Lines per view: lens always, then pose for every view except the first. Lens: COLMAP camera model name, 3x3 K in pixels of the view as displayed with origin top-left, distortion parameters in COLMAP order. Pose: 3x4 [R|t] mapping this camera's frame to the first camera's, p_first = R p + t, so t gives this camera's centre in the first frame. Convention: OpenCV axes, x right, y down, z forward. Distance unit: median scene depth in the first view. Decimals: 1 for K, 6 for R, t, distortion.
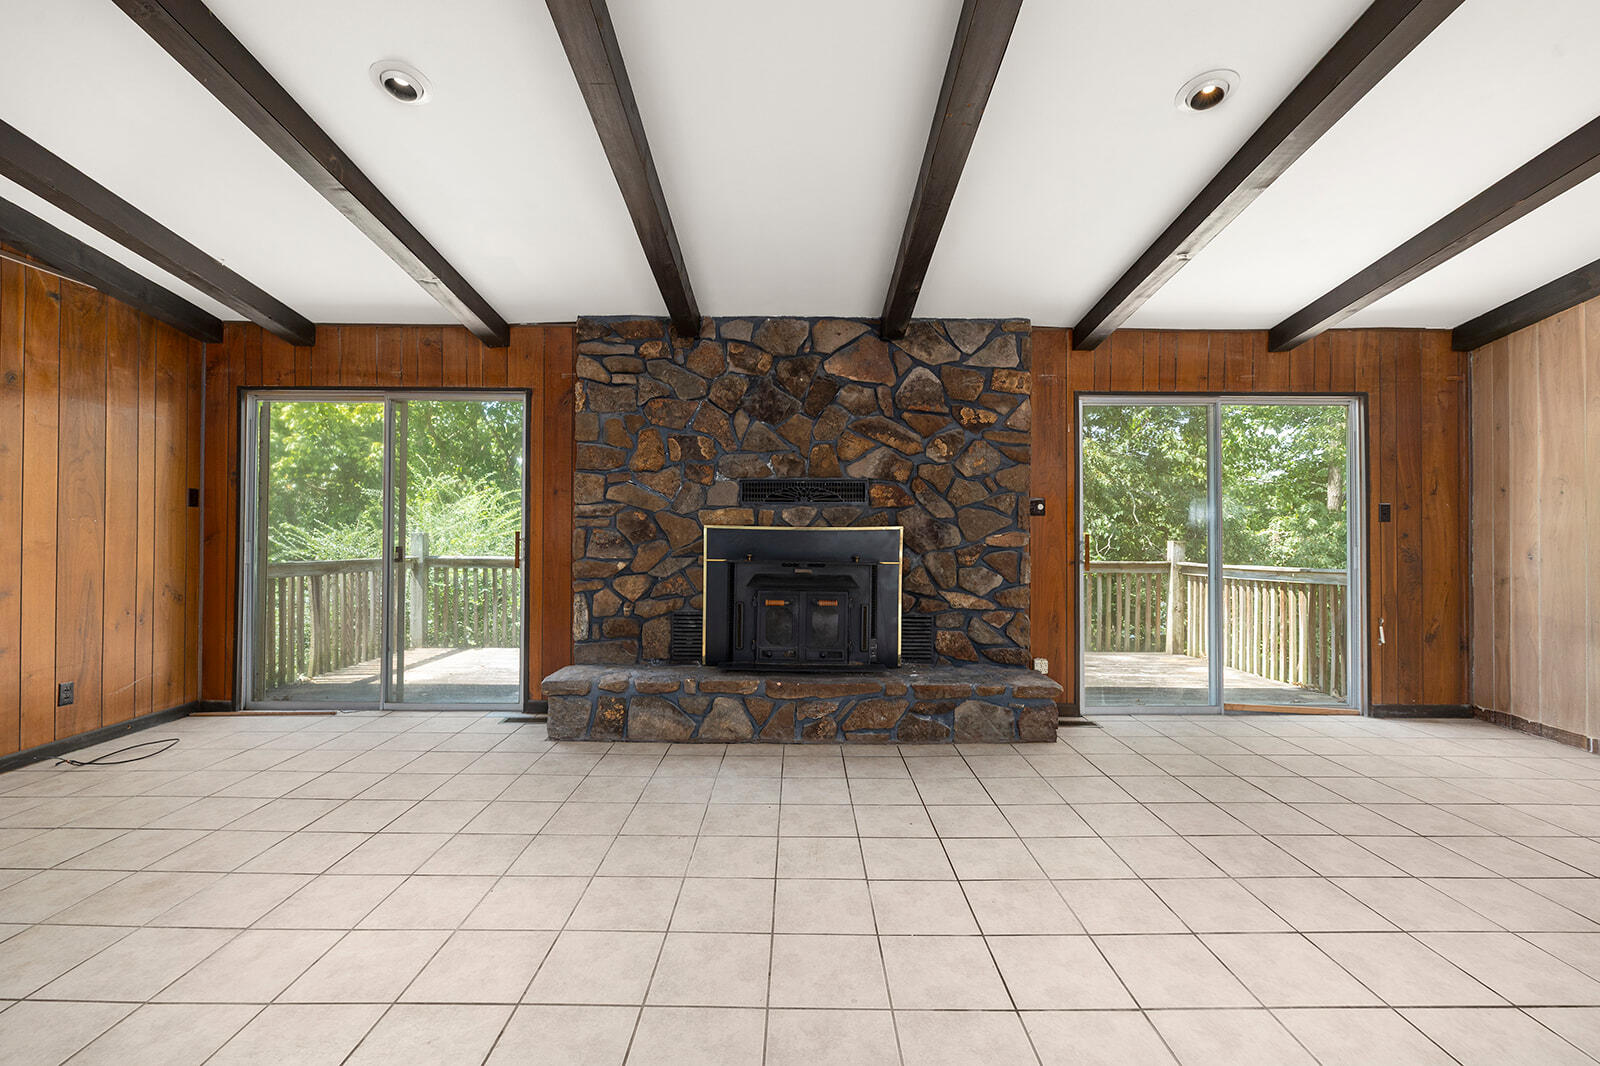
lens RADIAL K [[682.0, 0, 800.9], [0, 682.0, 523.9], [0, 0, 1]] dist [-0.002917, 0.000173]
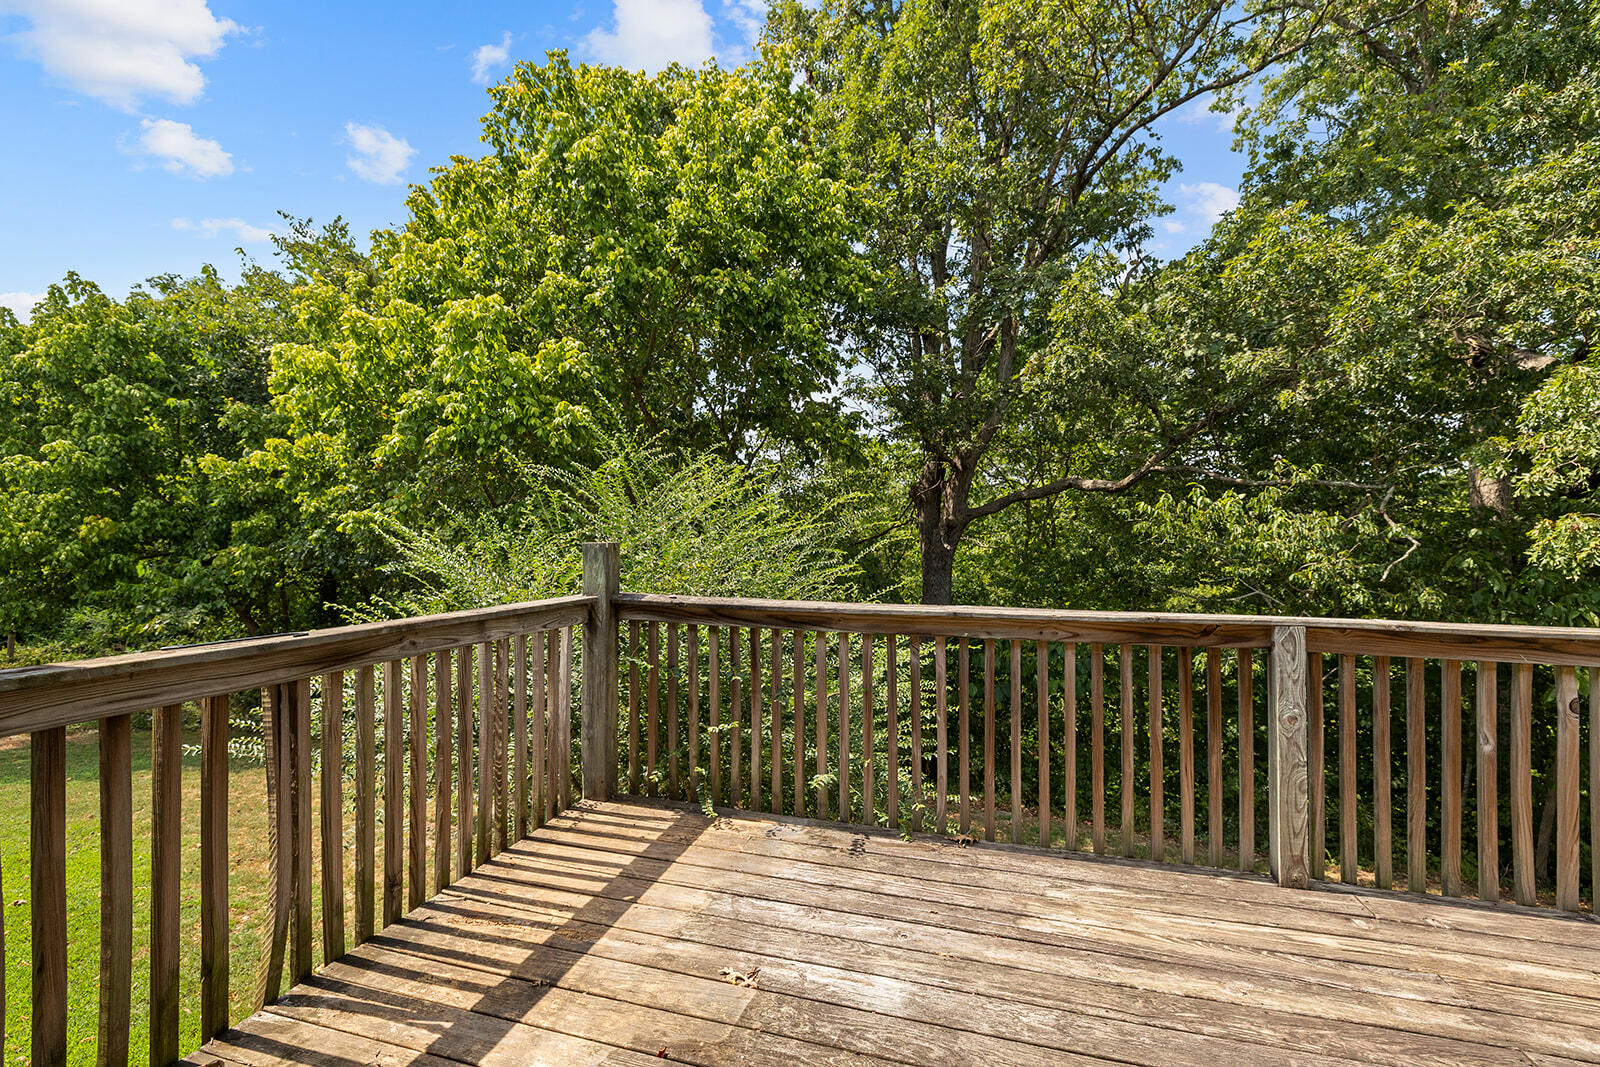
lens RADIAL K [[682.0, 0, 800.4], [0, 682.0, 526.3], [0, 0, 1]] dist [-0.002917, 0.000173]
pose [[0.960187, -0.002185, -0.279349, -0.298886], [0.003495, 0.999985, 0.004192, -0.000167], [0.279336, -0.005002, 0.960181, 0.589973]]
